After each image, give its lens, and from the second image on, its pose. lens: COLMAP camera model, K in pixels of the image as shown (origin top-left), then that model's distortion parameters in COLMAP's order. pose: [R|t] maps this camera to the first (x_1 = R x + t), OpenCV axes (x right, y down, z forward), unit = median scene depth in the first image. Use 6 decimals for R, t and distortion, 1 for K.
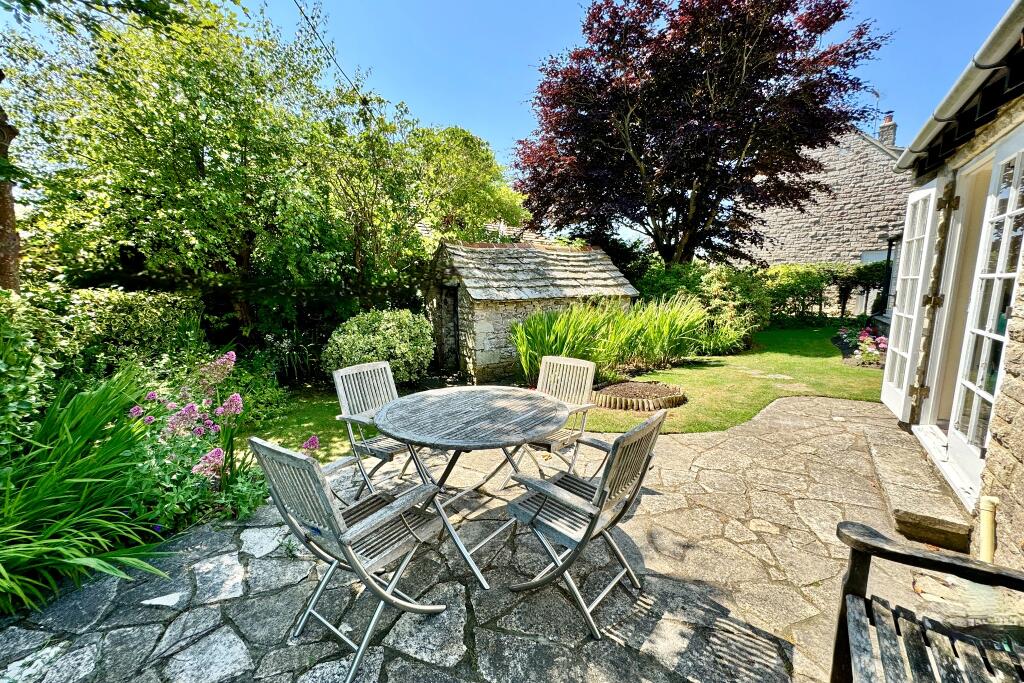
lens RADIAL K [[412.4, 0, 514.6], [0, 412.4, 343.3], [0, 0, 1]] dist [0.000536, 0.000328]
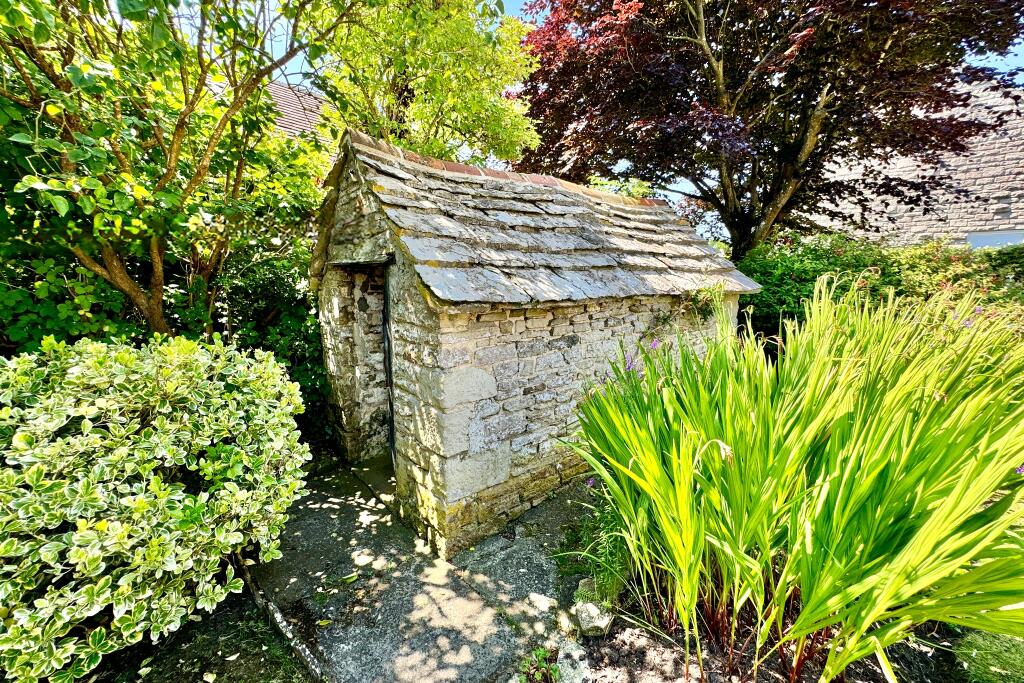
lens RADIAL K [[412.4, 0, 504.8], [0, 412.4, 332.6], [0, 0, 1]] dist [0.000536, 0.000328]
pose [[0.994433, -0.006009, 0.105196, -0.068910], [0.007736, 0.999842, -0.016023, -0.064693], [-0.105083, 0.016748, 0.994322, 0.574293]]
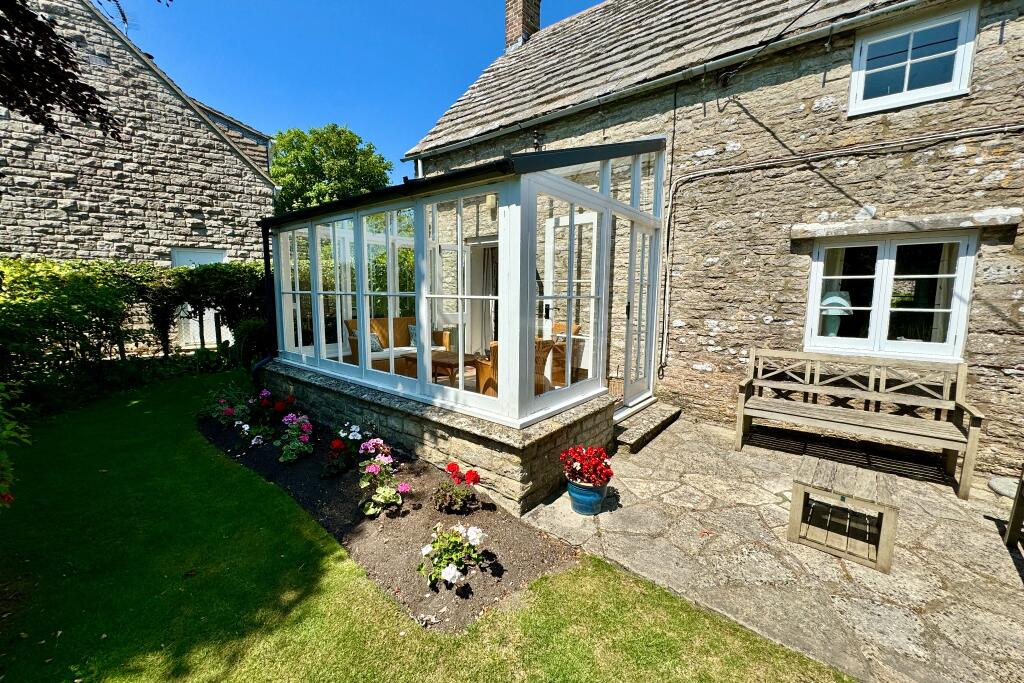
lens RADIAL K [[412.4, 0, 507.7], [0, 412.4, 340.3], [0, 0, 1]] dist [0.000536, 0.000328]
pose [[0.127366, -0.115109, 0.985154, 0.441563], [0.140258, 0.985352, 0.096999, -0.116012], [-0.981889, 0.125821, 0.141646, 0.680049]]
